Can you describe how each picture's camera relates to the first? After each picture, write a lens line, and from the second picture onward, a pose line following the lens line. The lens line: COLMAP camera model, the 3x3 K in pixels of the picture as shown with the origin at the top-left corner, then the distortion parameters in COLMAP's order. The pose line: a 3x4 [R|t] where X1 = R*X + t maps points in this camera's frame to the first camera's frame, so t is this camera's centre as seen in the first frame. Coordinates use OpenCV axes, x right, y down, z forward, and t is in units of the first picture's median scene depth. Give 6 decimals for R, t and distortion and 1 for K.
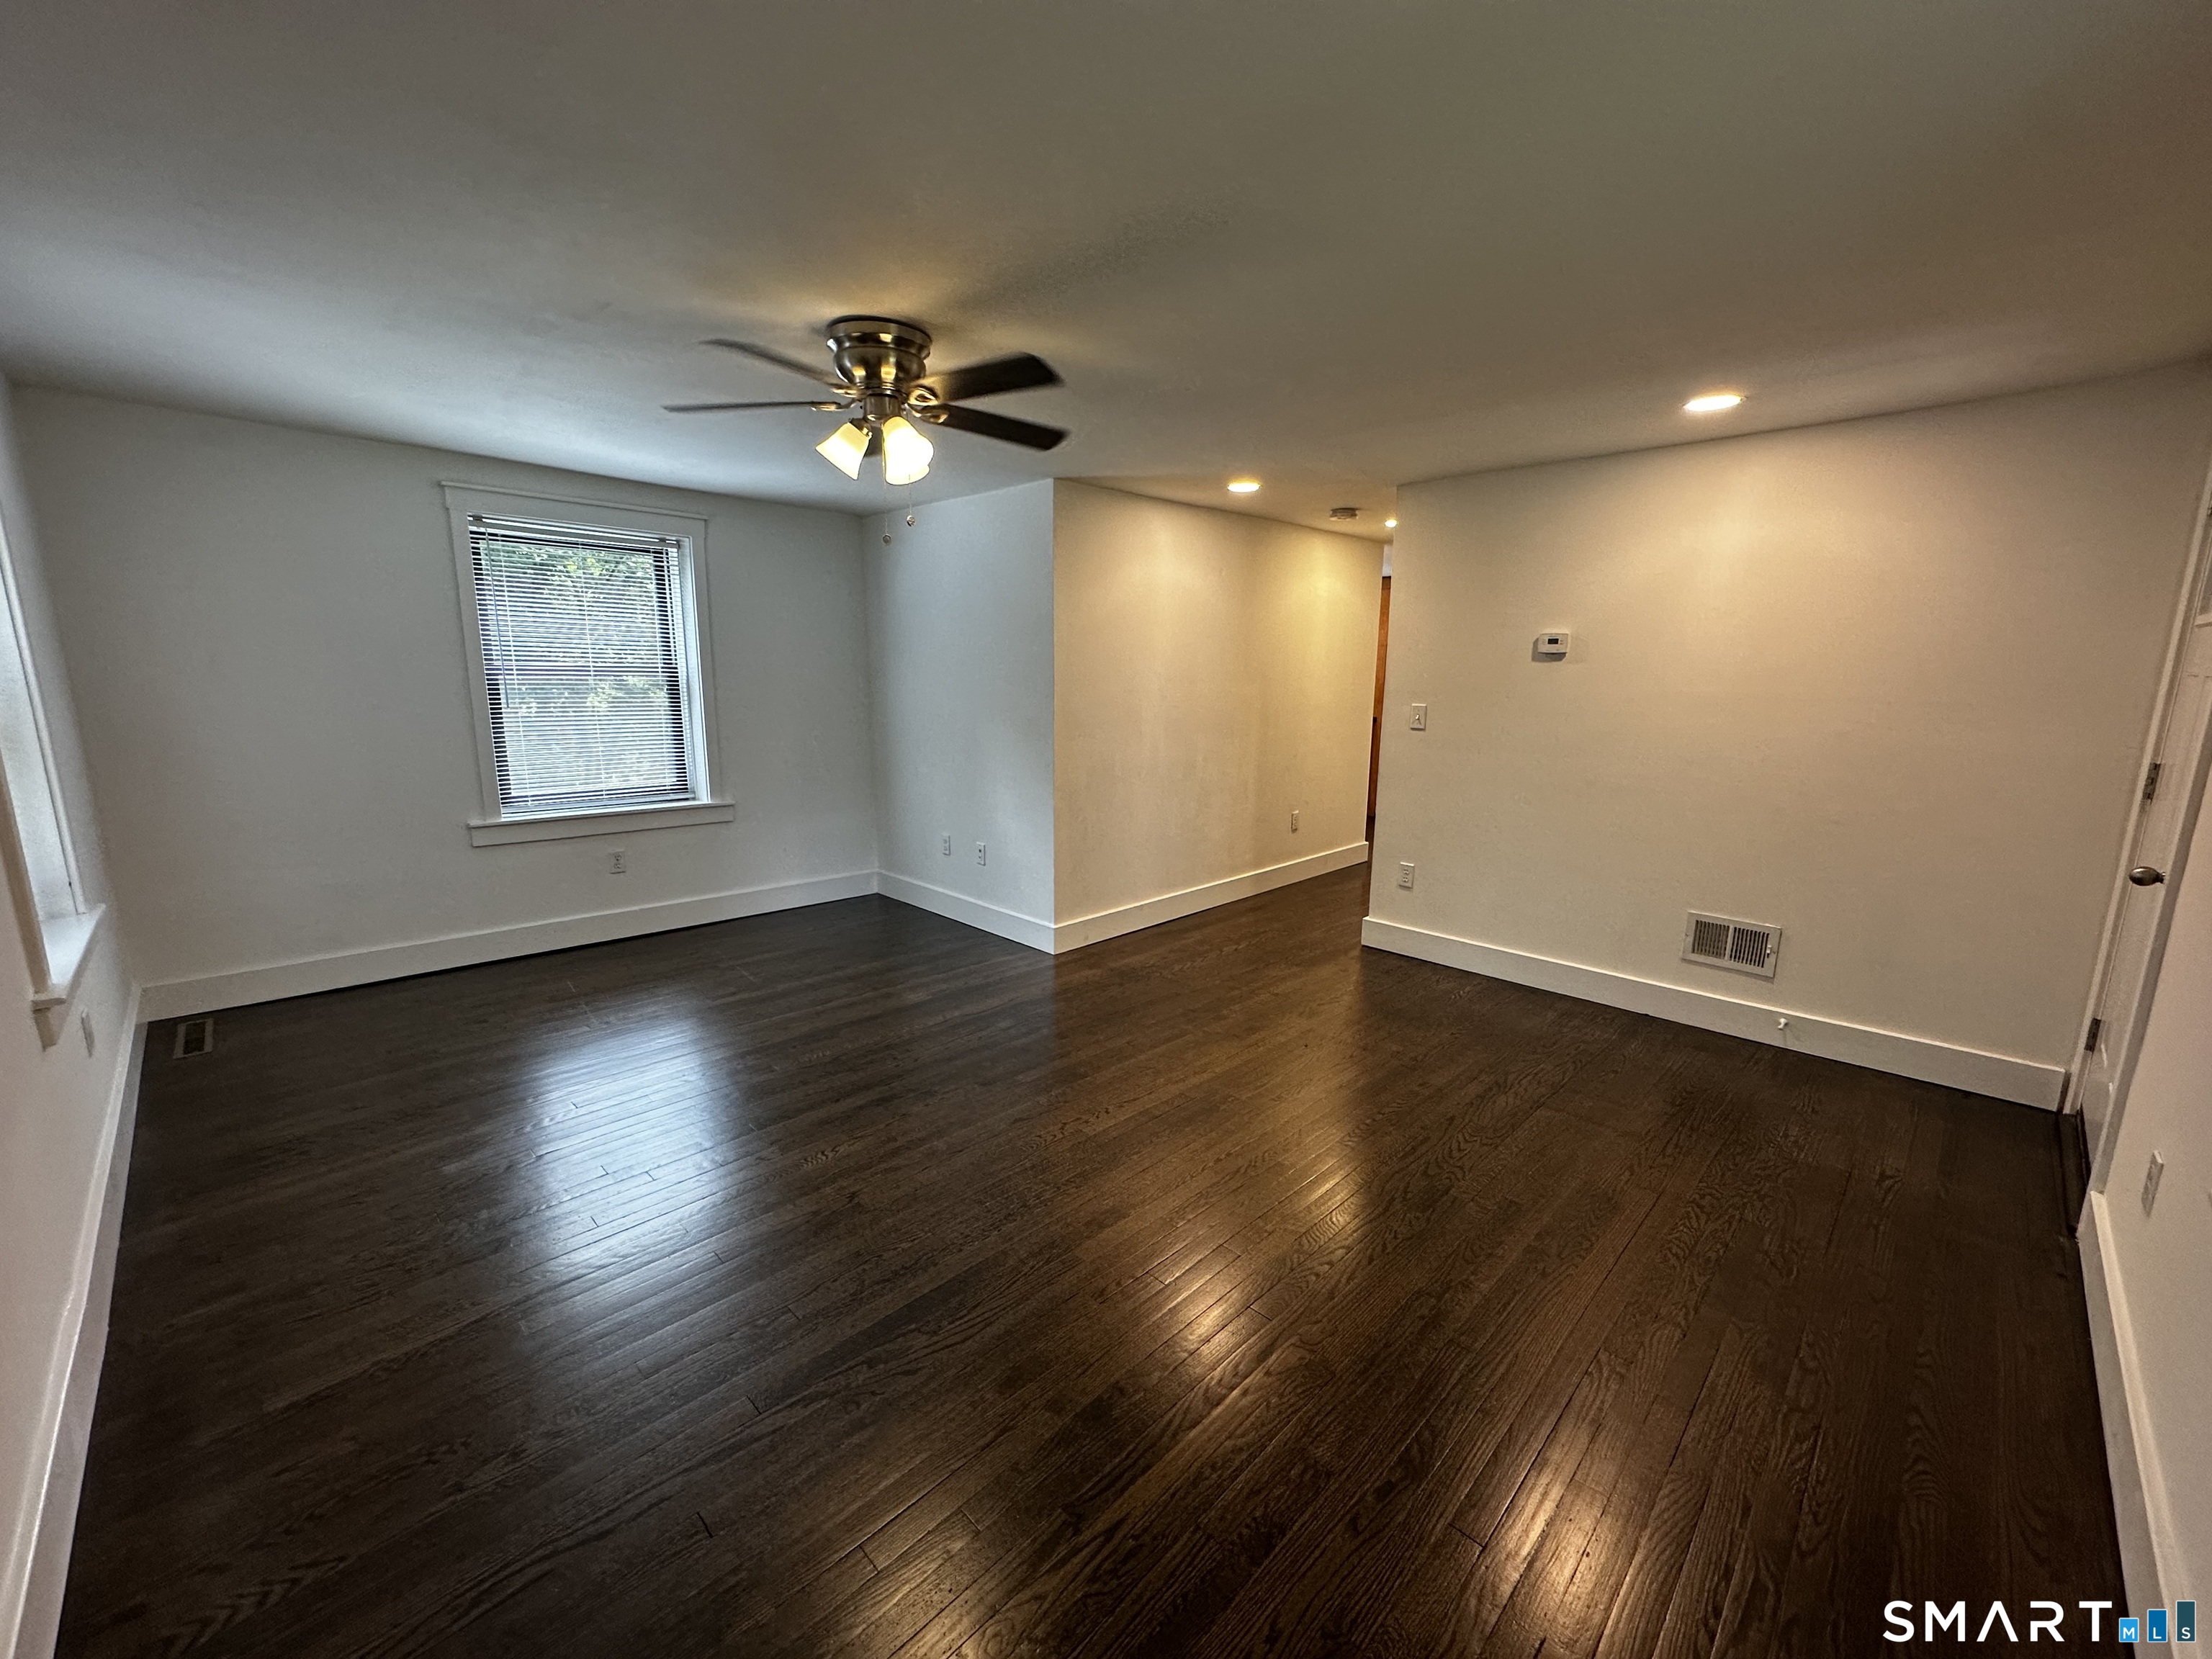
lens RADIAL K [[881.0, 0, 1111.4], [0, 881.0, 826.1], [0, 0, 1]] dist [0.000424, -0.000001]
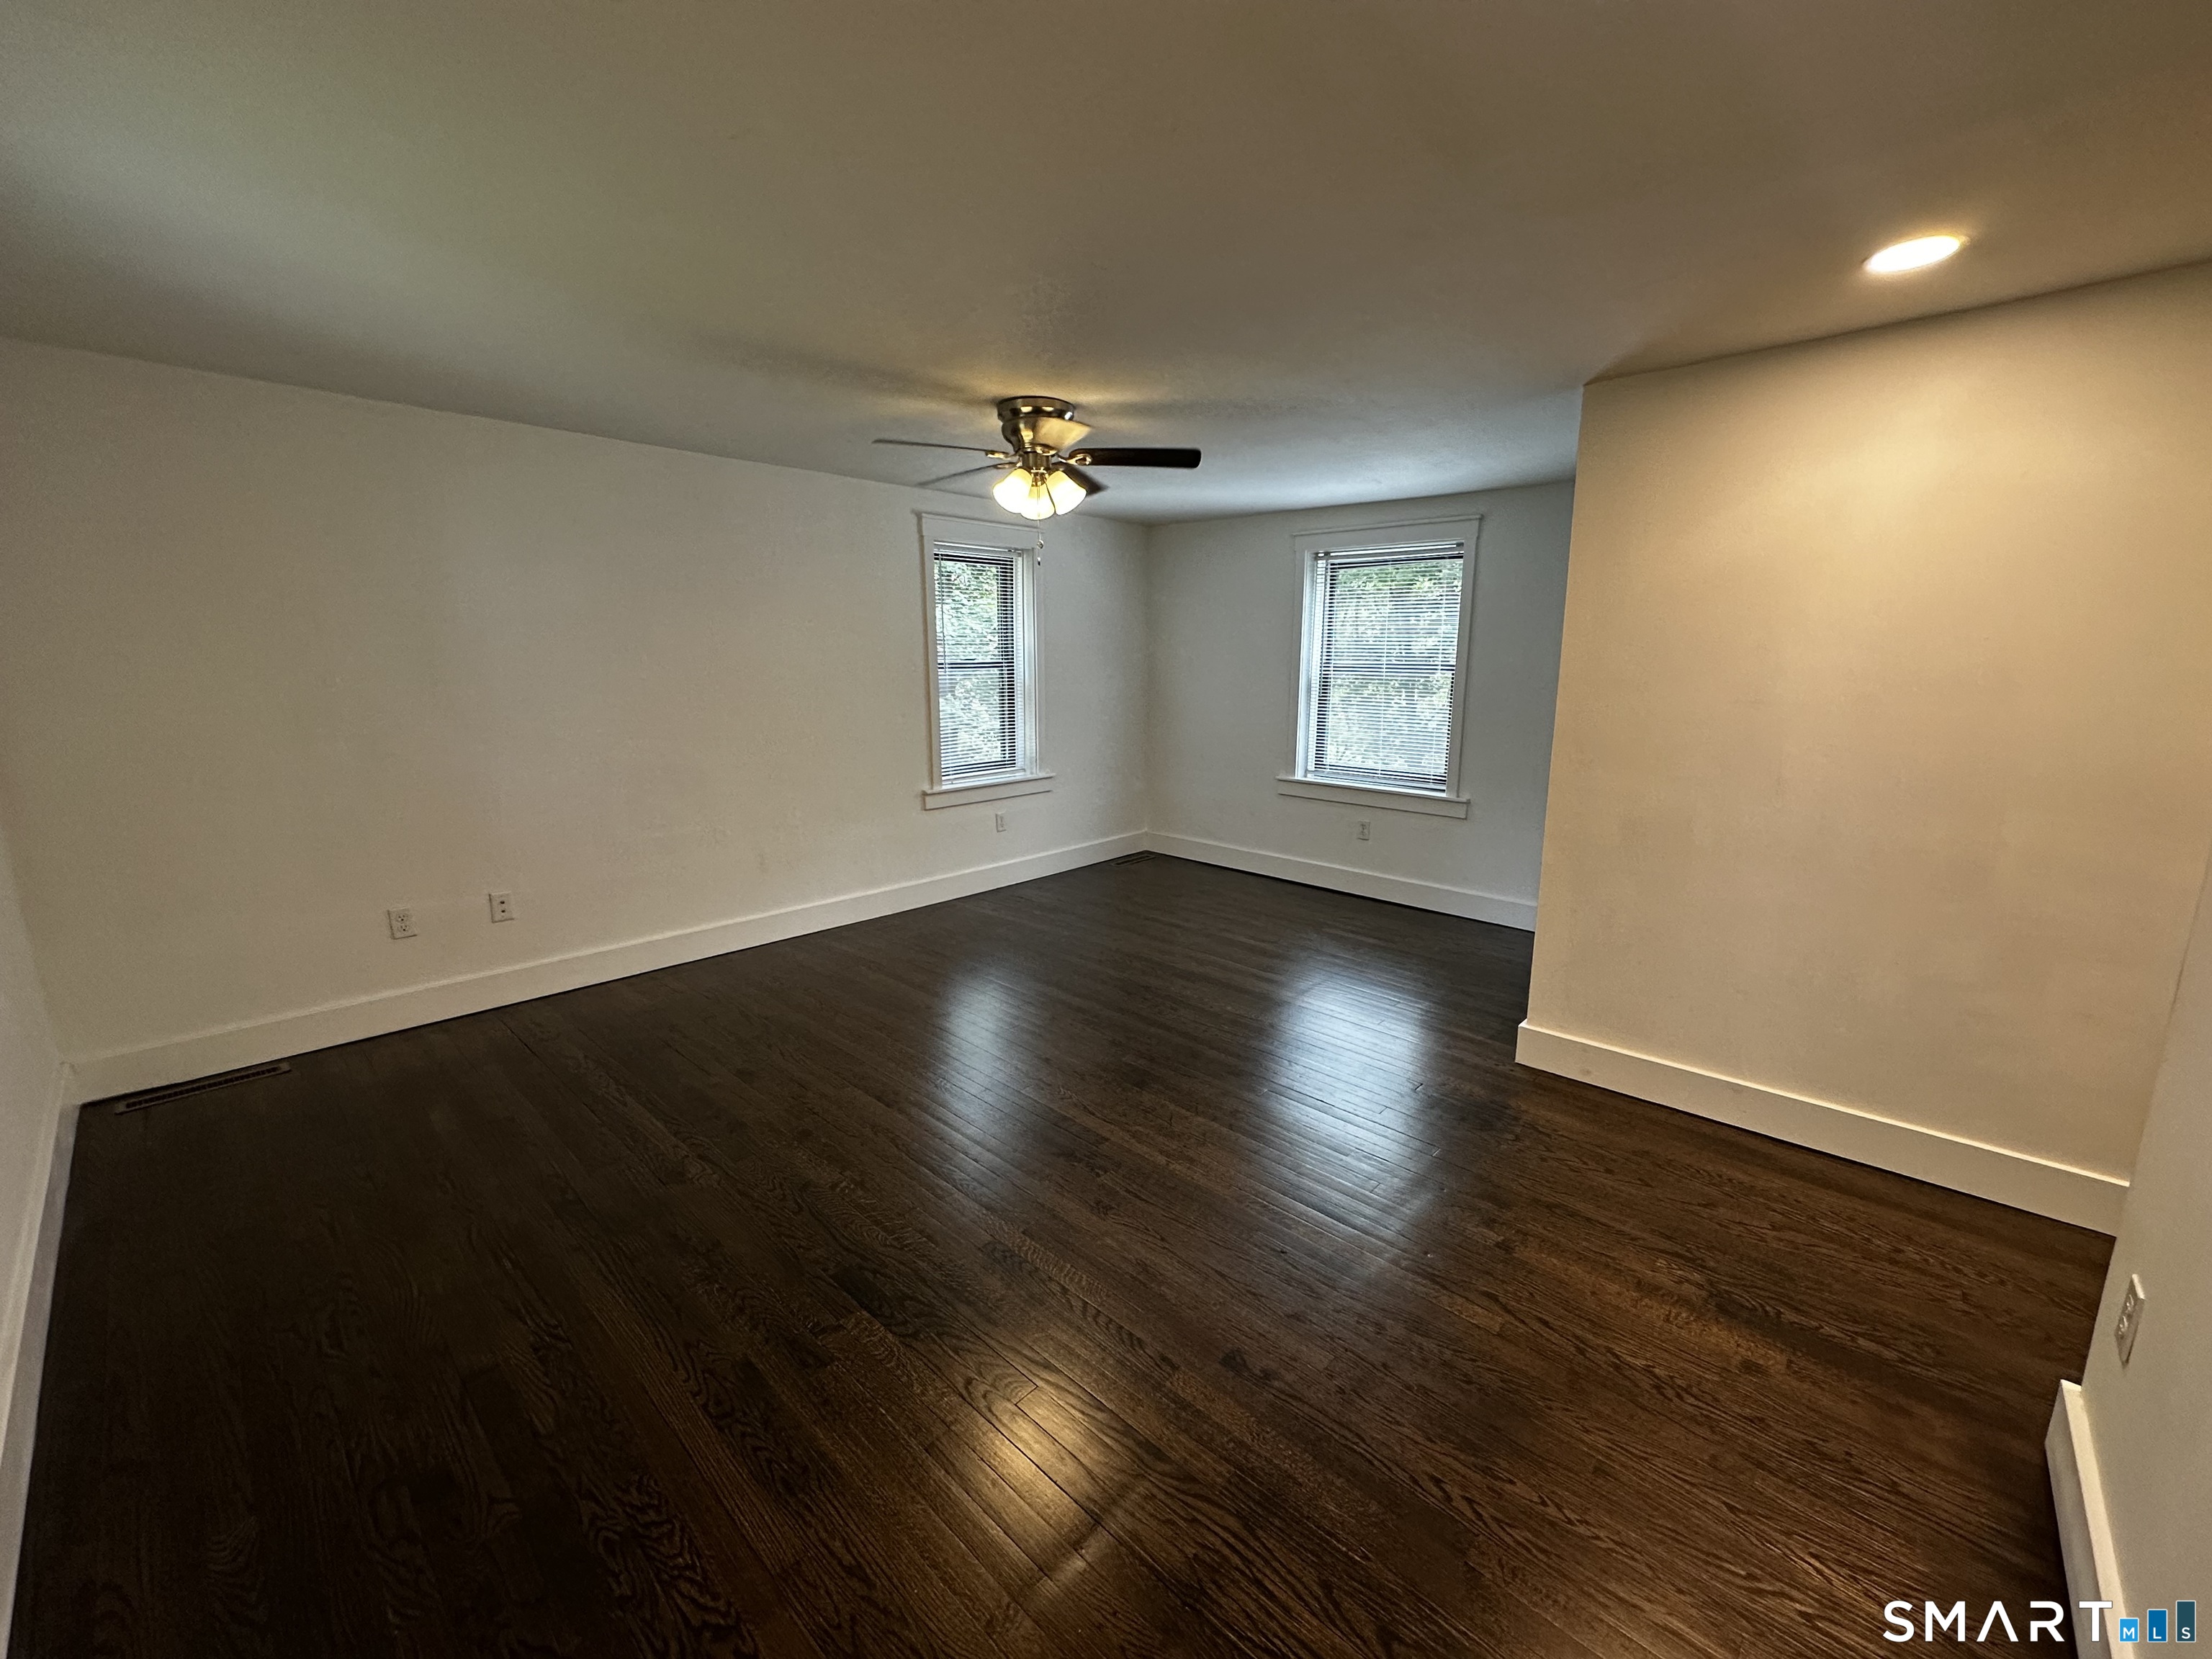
lens RADIAL K [[886.5, 0, 1106.0], [0, 886.5, 829.5], [0, 0, 1]] dist [-0.000861, -0.000057]
pose [[0.034236, 0.177214, -0.983577, 0.672267], [-0.185564, 0.968168, 0.167979, -0.108351], [0.982036, 0.176766, 0.066030, 0.663992]]
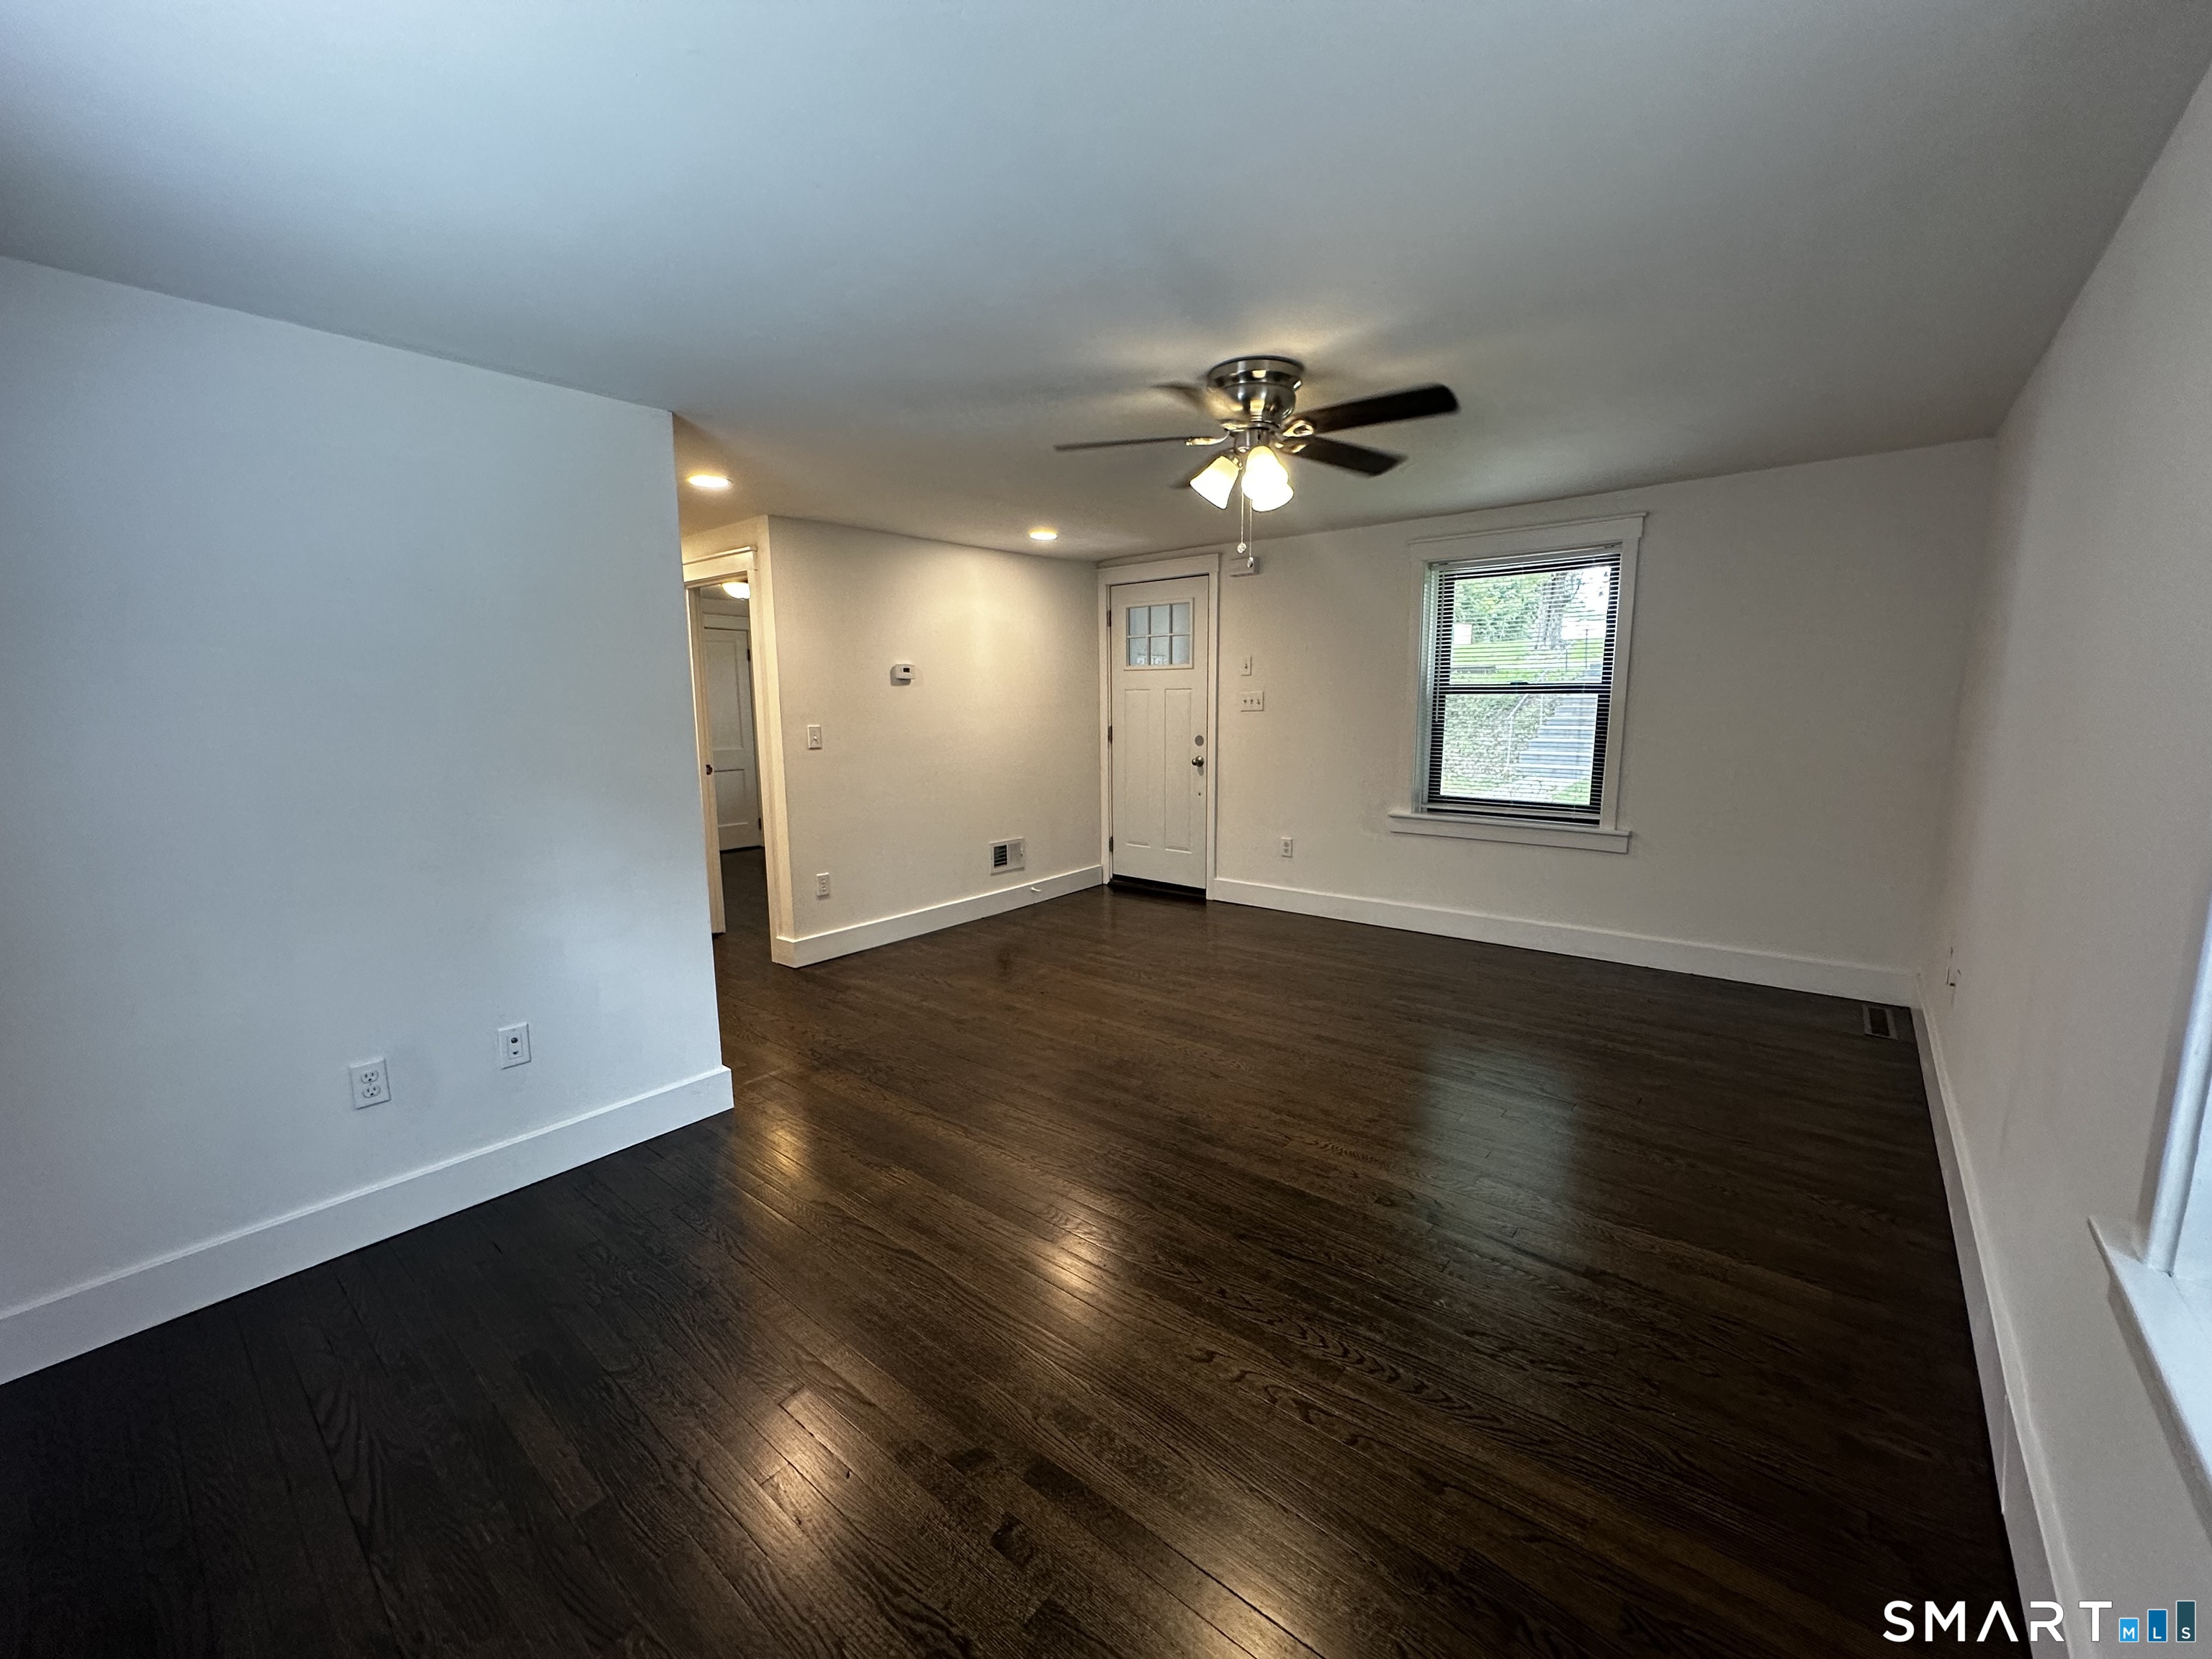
lens RADIAL K [[881.0, 0, 1111.4], [0, 881.0, 826.1], [0, 0, 1]] dist [0.000424, -0.000001]
pose [[-0.088946, -0.157561, 0.983495, -0.828004], [0.183067, 0.968002, 0.171635, -0.148494], [-0.979069, 0.195311, -0.057256, 0.792904]]
